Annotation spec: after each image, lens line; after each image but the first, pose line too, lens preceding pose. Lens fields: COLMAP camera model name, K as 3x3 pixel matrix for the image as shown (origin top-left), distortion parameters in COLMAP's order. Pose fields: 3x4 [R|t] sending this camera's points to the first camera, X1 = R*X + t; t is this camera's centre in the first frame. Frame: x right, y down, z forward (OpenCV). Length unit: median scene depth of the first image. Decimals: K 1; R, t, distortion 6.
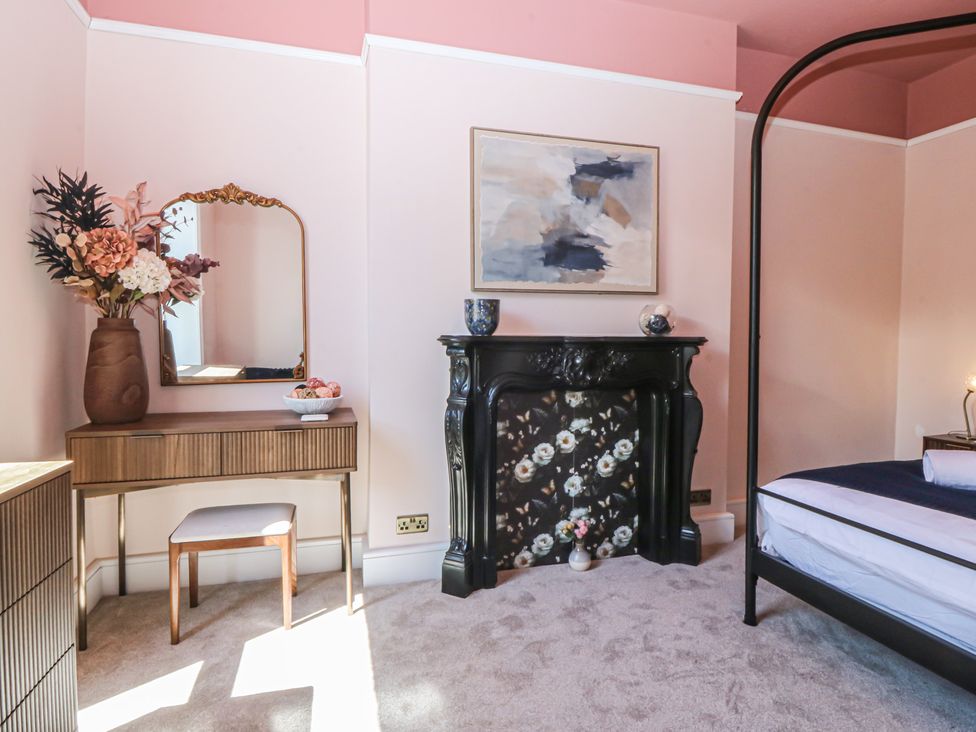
lens RADIAL K [[568.5, 0, 488.0], [0, 568.5, 366.0], [0, 0, 1]] dist [-0.004988, -0.000738]
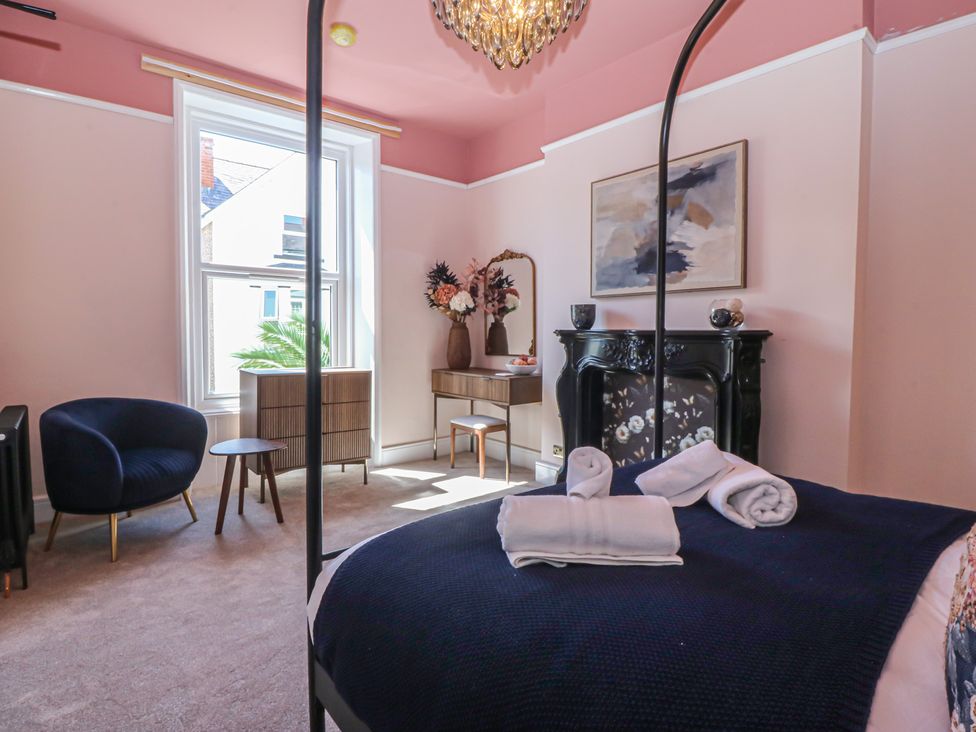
lens RADIAL K [[518.5, 0, 487.8], [0, 518.5, 361.2], [0, 0, 1]] dist [0.000471, -0.012357]
pose [[0.386465, 0.053614, -0.920745, 1.015965], [-0.046900, 0.998160, 0.038436, -0.012202], [0.921111, 0.028329, 0.388268, 0.253234]]
